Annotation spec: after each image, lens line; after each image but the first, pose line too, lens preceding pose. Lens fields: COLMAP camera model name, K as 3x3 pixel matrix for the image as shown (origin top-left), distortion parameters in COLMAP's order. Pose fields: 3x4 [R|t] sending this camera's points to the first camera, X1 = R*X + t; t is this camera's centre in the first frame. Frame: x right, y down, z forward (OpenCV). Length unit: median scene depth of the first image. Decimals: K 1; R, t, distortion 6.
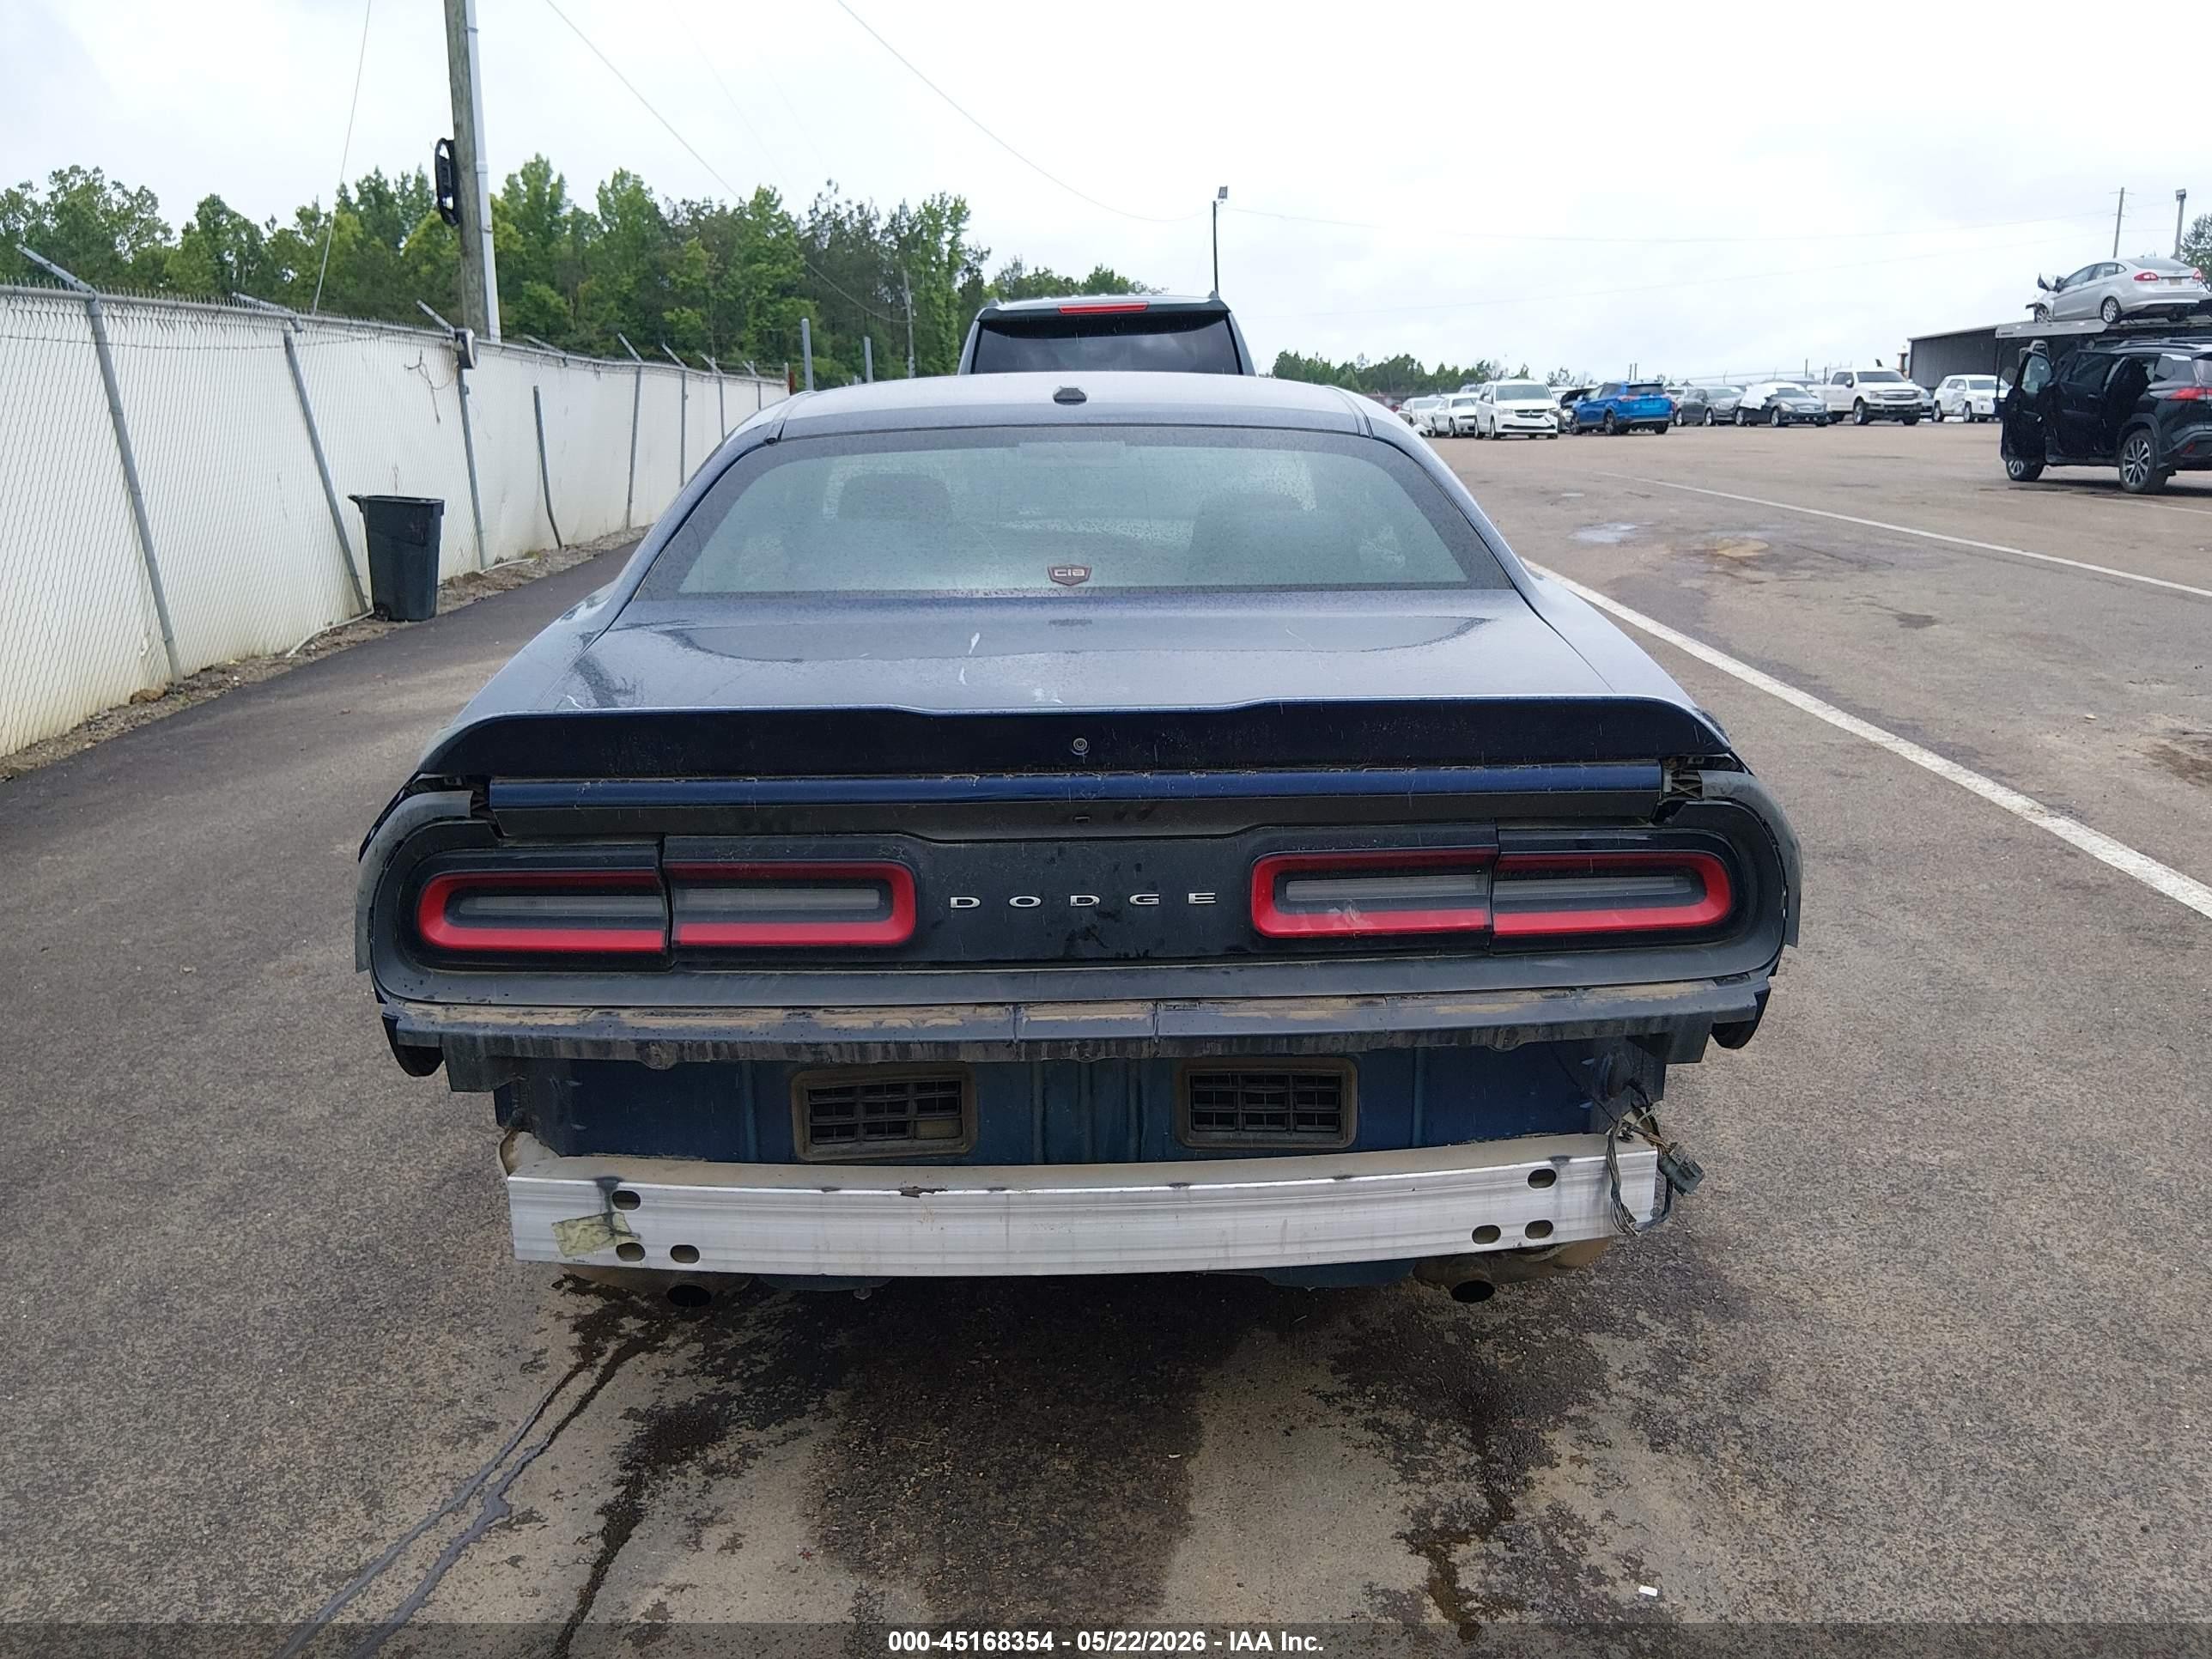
lens RADIAL K [[1673.2, 0, 1110.1], [0, 1673.2, 836.9], [0, 0, 1]] dist [0.113815, -0.208987]
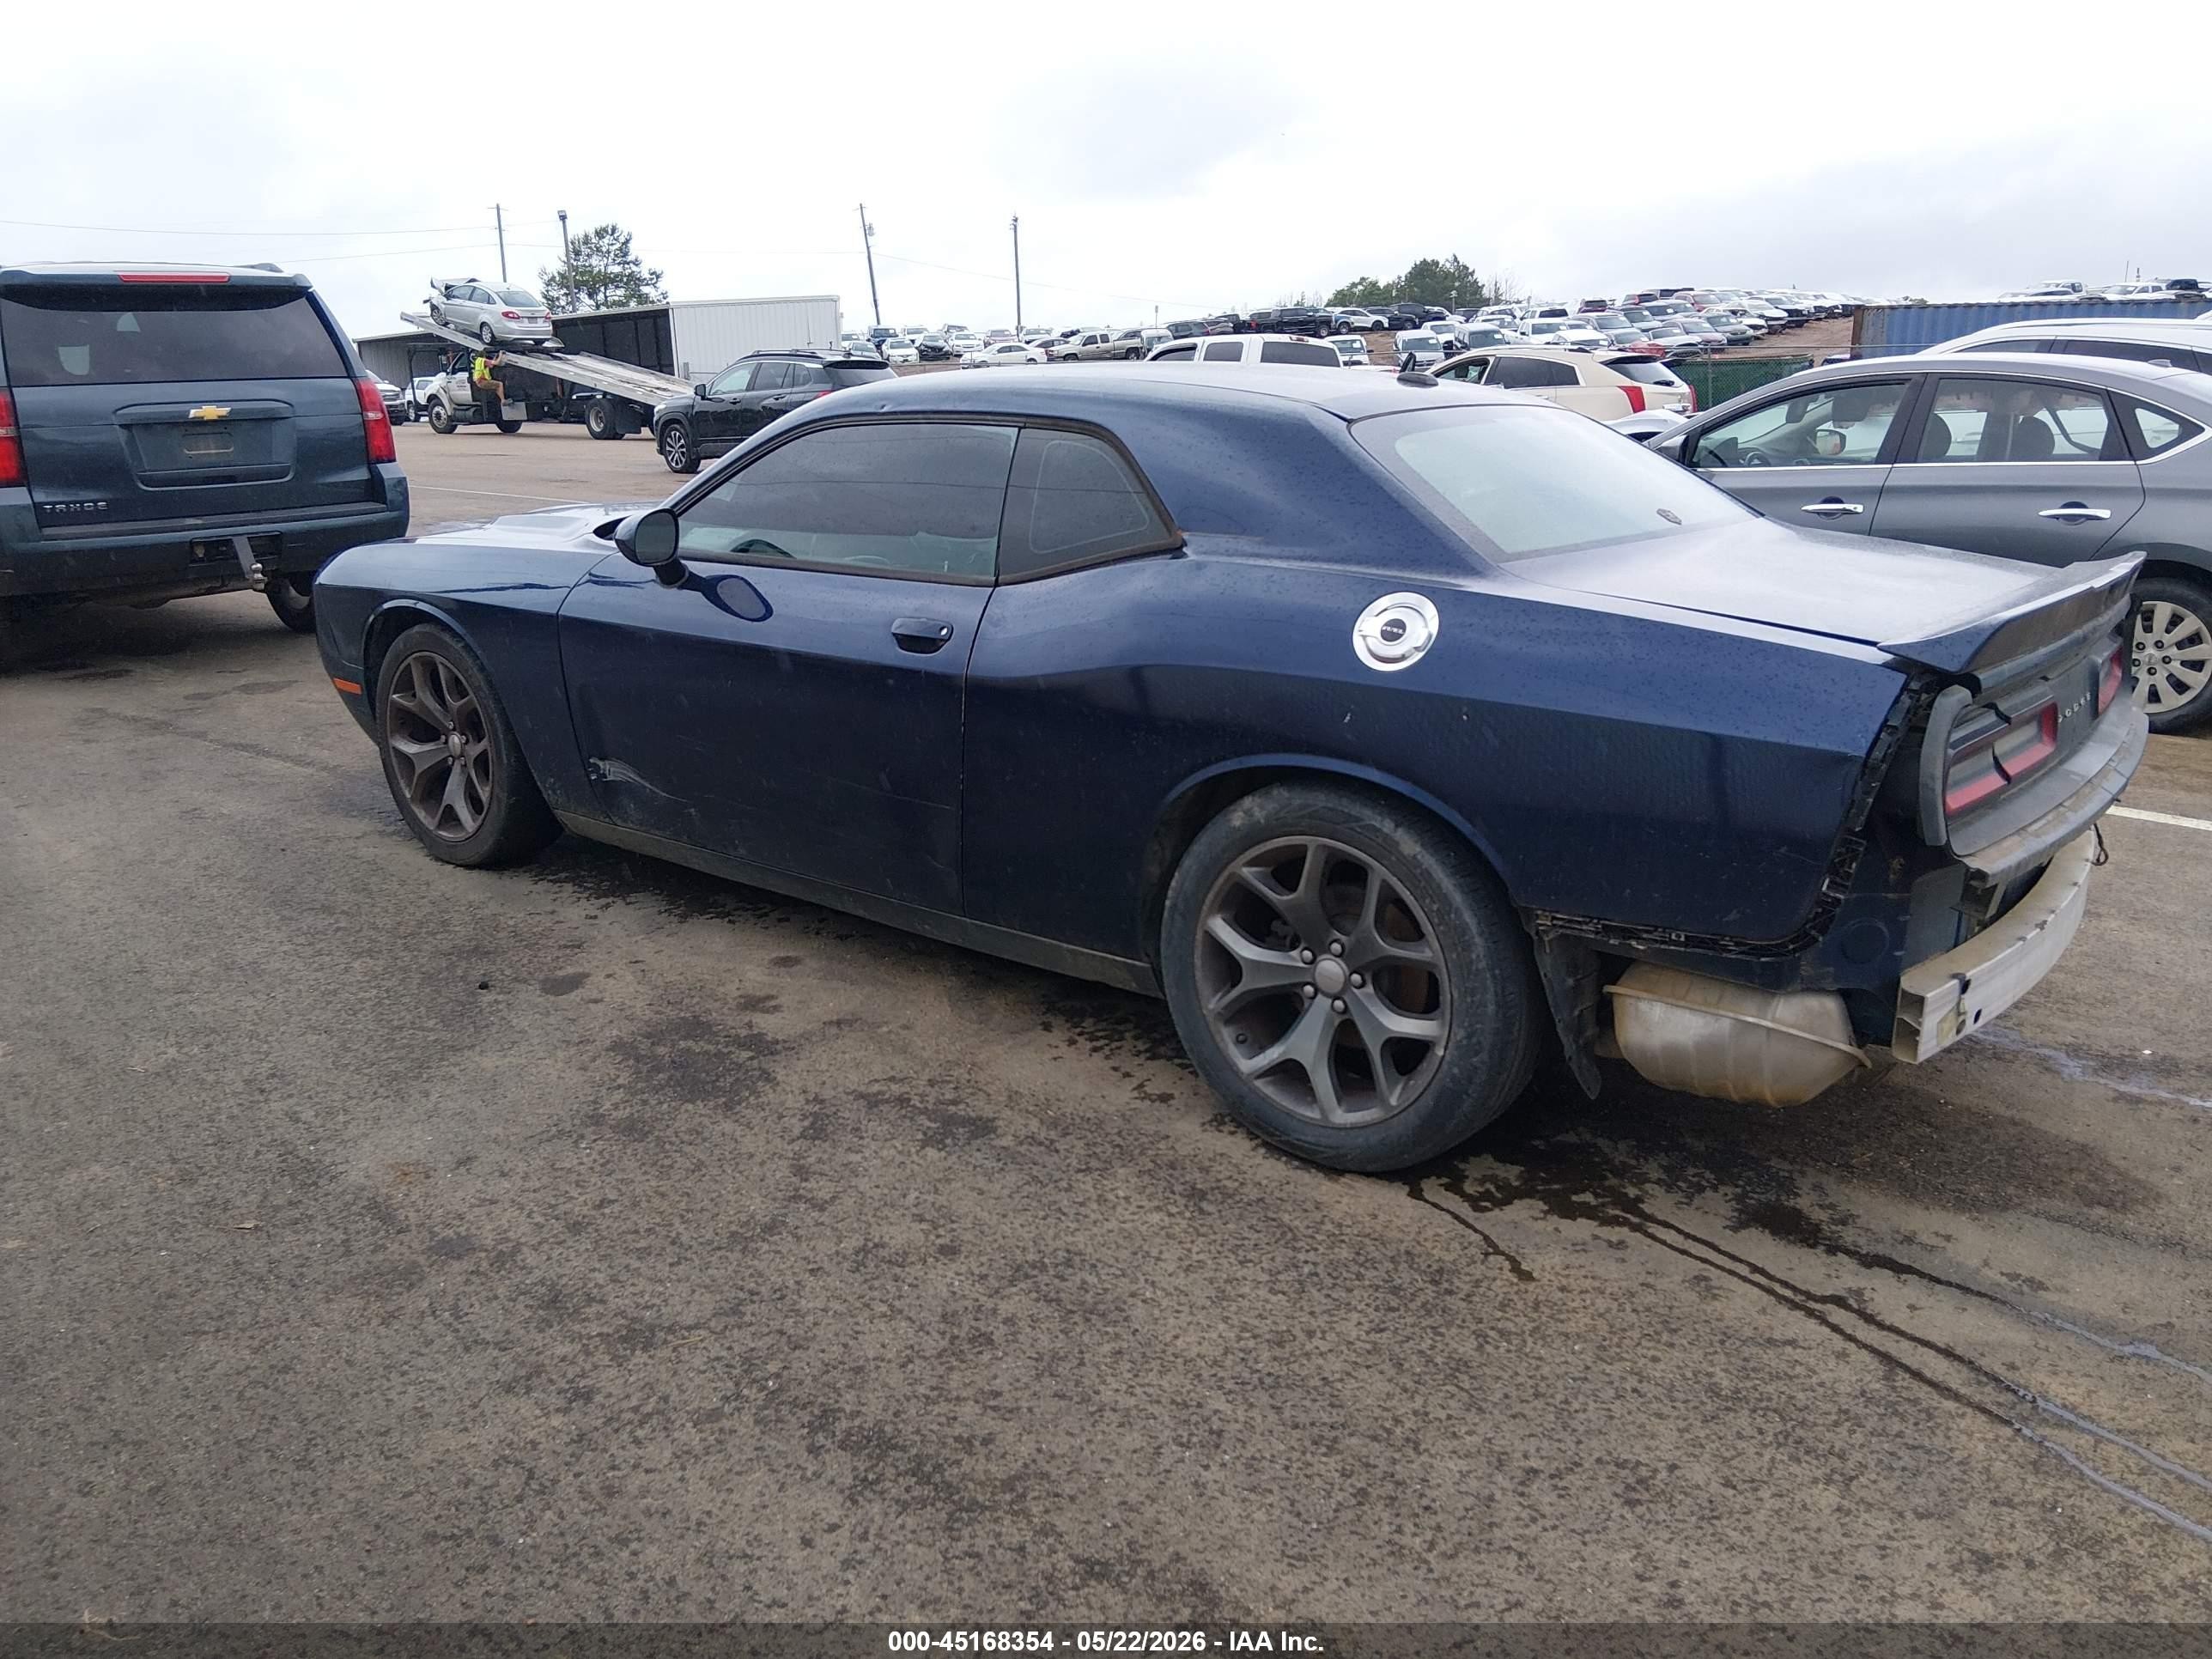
lens RADIAL K [[1681.0, 0, 1109.4], [0, 1681.0, 773.9], [0, 0, 1]] dist [0.110851, -0.190082]
pose [[0.642600, -0.160368, 0.749231, -1.326053], [0.187685, 0.981006, 0.049005, -0.108487], [-0.742859, 0.109129, 0.660493, 0.466664]]
